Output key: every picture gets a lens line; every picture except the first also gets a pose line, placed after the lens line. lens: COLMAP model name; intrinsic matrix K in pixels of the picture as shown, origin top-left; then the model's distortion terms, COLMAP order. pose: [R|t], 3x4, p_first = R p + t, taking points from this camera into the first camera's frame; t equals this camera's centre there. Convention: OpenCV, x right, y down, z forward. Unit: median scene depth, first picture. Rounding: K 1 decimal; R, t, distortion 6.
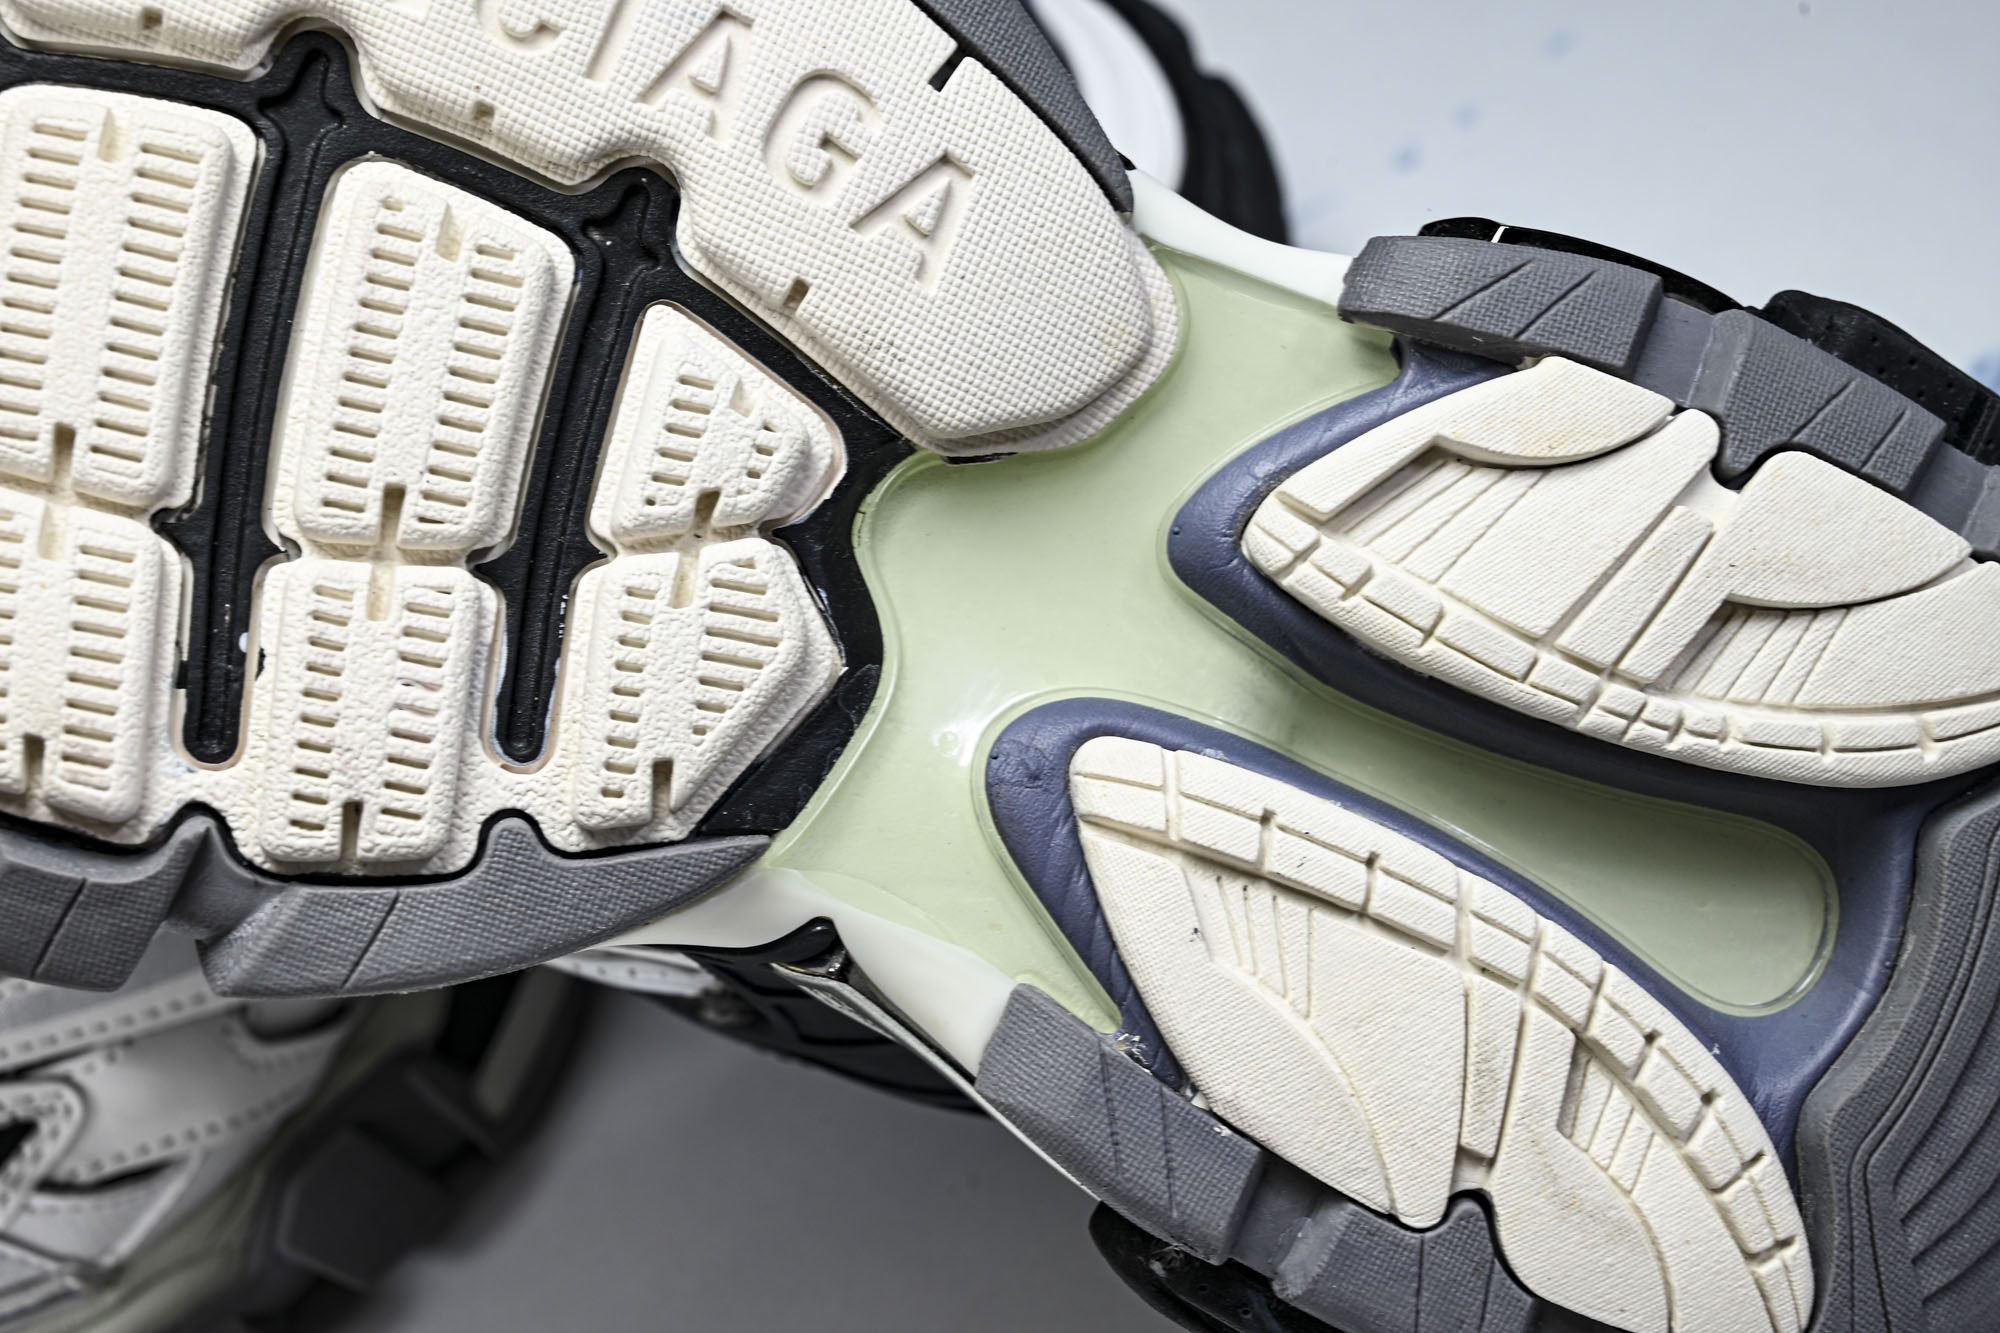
lens RADIAL K [[3811.6, 0, 1001.6], [0, 3811.6, 610.4], [0, 0, 1]] dist [-0.021106, 0.340038]
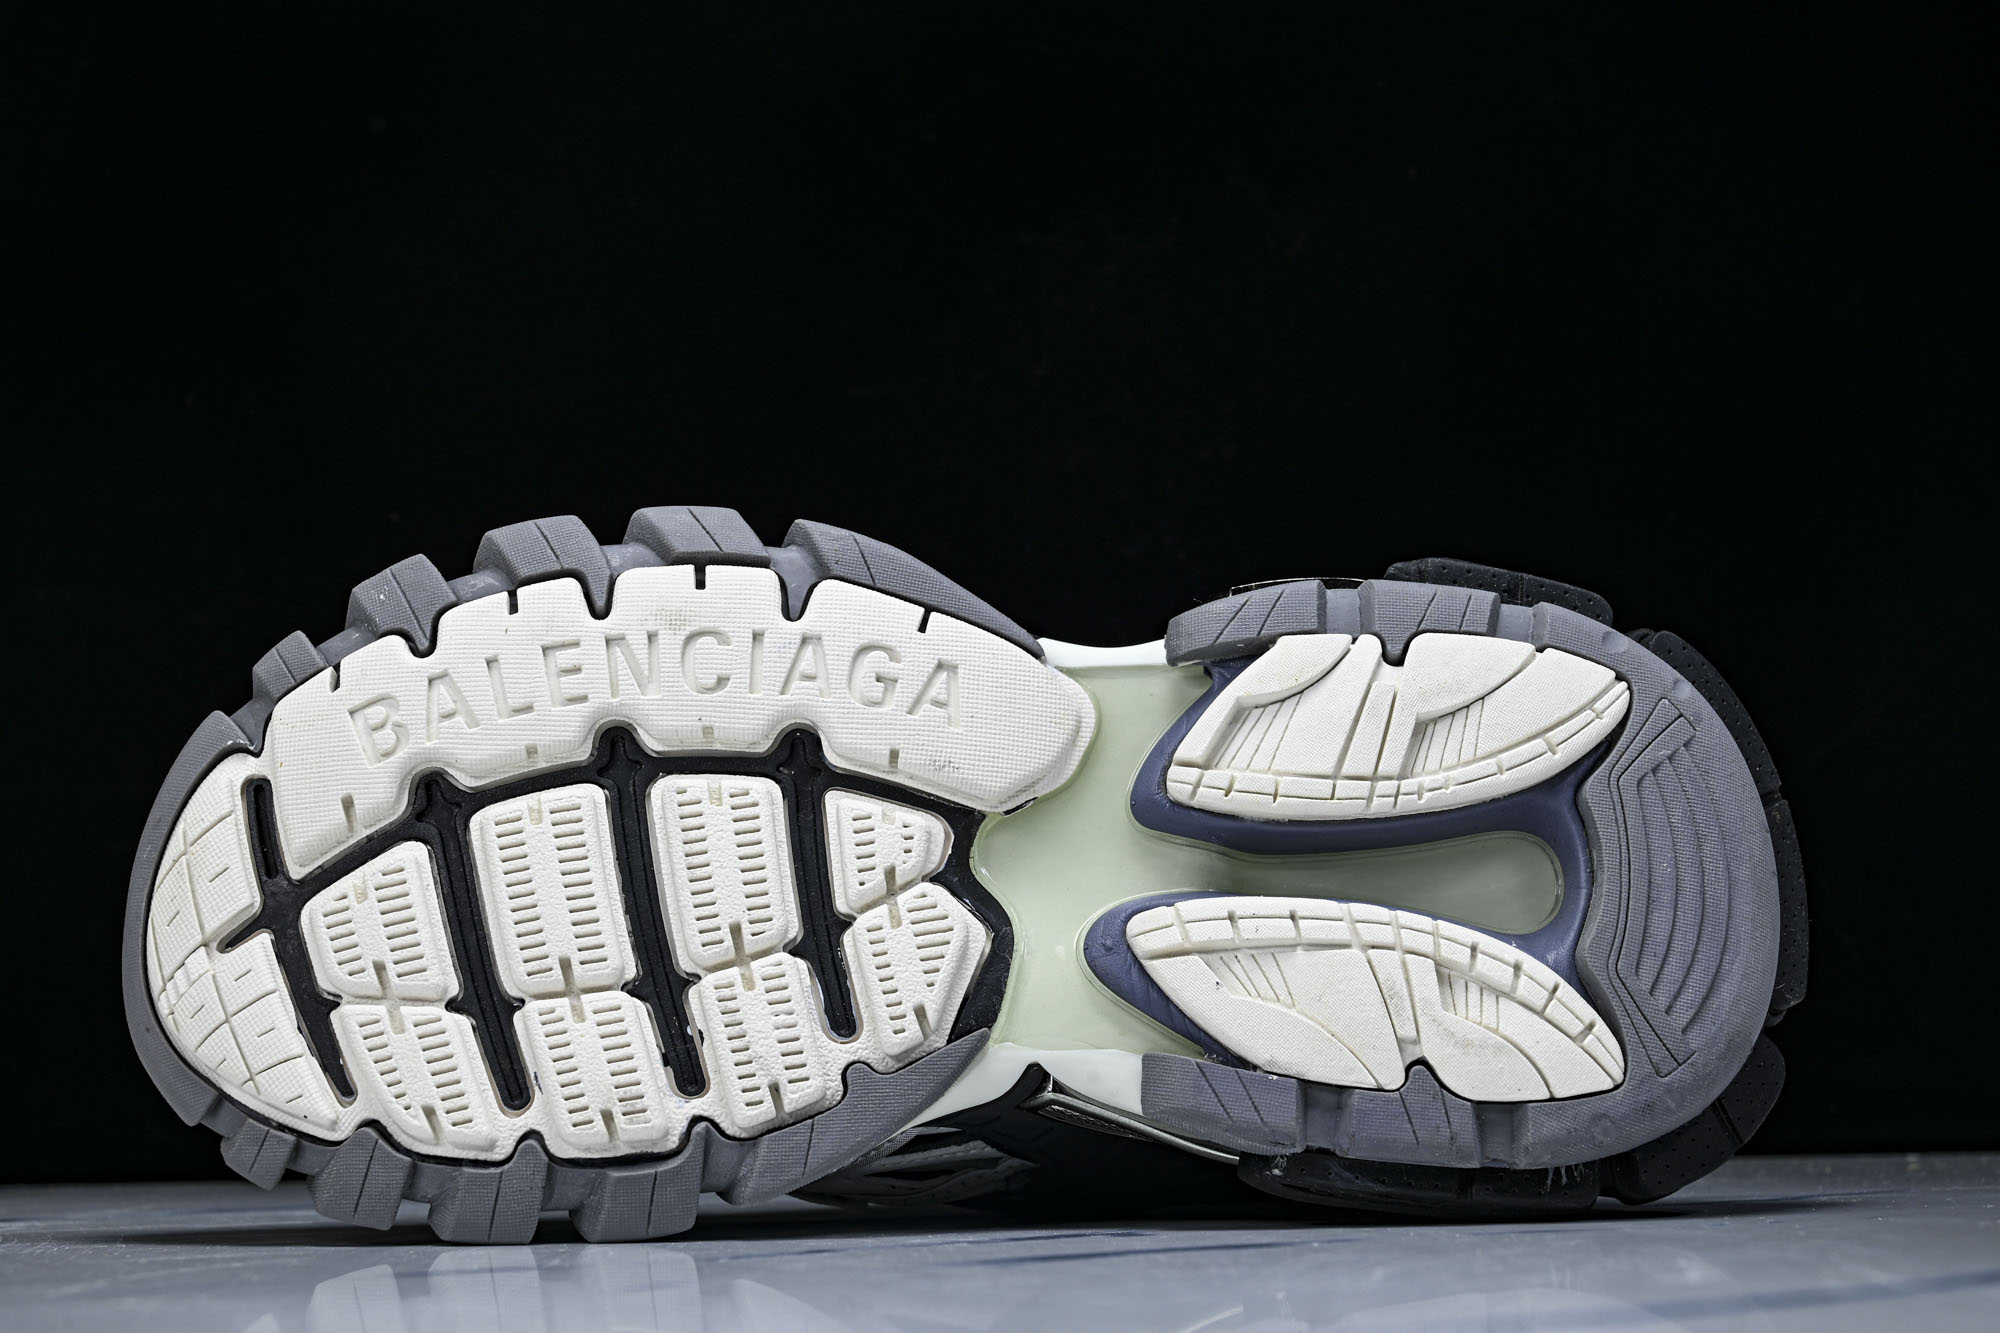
lens RADIAL K [[3418.6, 0, 1000.0], [0, 3418.6, 666.5], [0, 0, 1]] dist [0.296562, -0.028491]
pose [[0.922535, -0.385884, -0.004806, 0.020505], [0.375243, 0.899864, -0.222346, 0.274673], [0.090125, 0.203318, 0.974956, -0.666292]]
